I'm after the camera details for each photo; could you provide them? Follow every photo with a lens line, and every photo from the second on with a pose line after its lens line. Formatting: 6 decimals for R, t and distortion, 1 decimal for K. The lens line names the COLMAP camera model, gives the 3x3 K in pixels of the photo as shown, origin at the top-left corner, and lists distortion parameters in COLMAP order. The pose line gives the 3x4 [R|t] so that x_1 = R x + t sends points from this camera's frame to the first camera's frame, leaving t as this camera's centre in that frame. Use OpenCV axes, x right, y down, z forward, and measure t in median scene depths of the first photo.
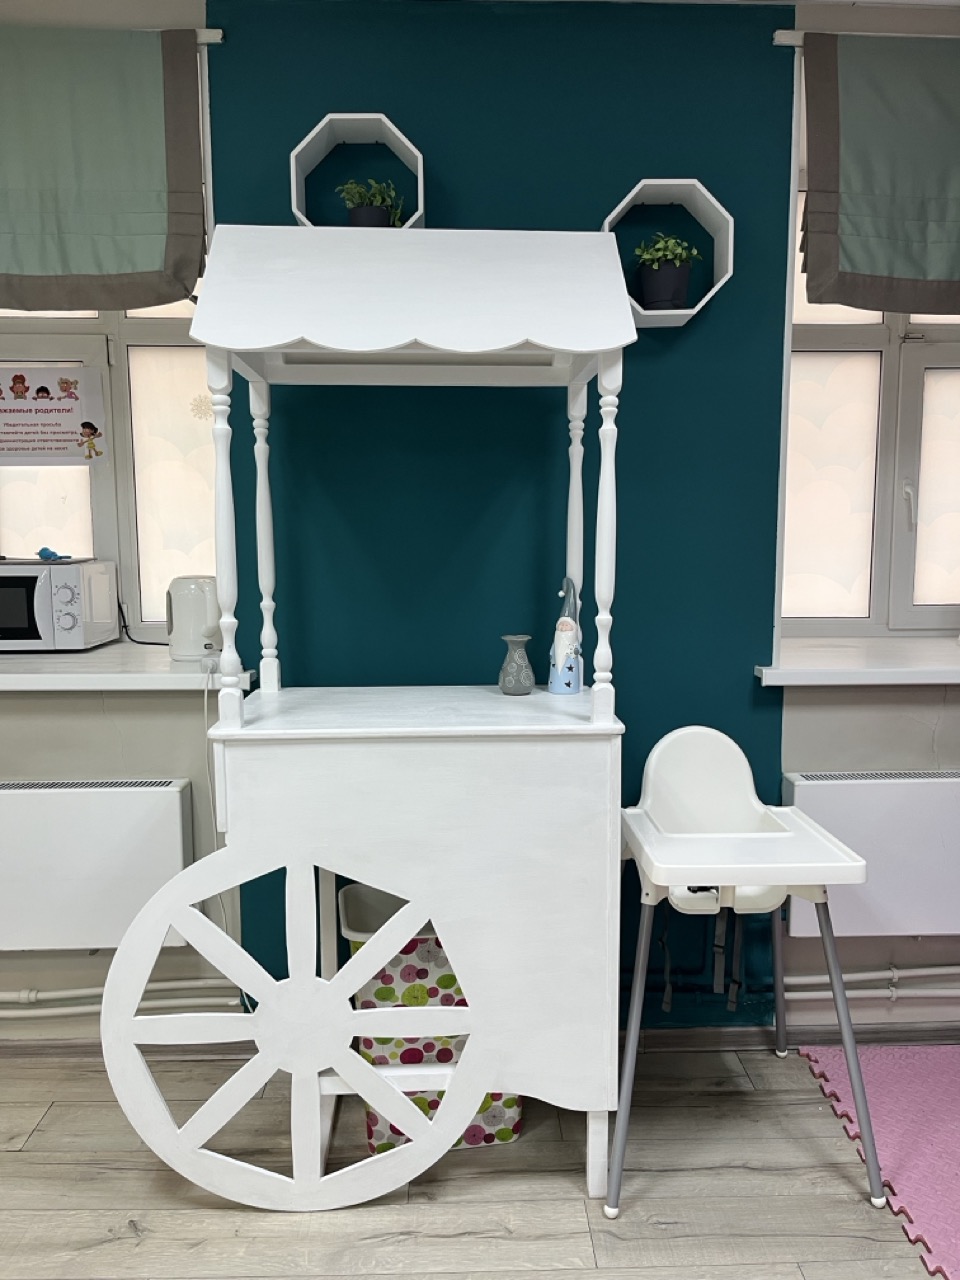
lens RADIAL K [[975.5, 0, 479.6], [0, 975.5, 640.5], [0, 0, 1]] dist [0.032413, -0.049116]
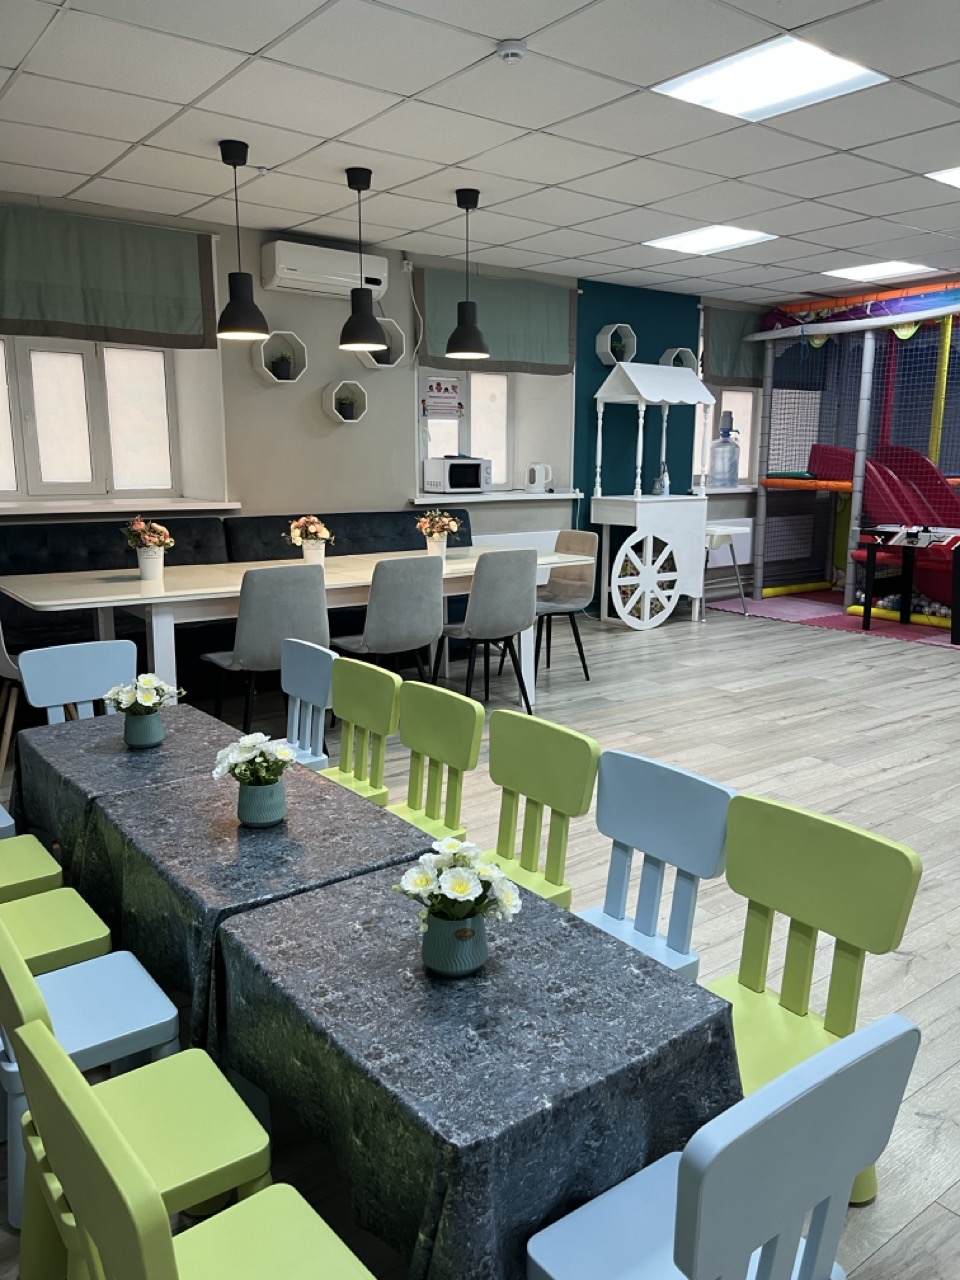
lens RADIAL K [[975.5, 0, 487.8], [0, 975.5, 647.4], [0, 0, 1]] dist [0.032413, -0.049116]
pose [[0.815698, -0.101040, 0.569586, -2.843934], [0.053111, 0.993550, 0.100188, 0.238784], [-0.576035, -0.051472, 0.815803, -1.738065]]
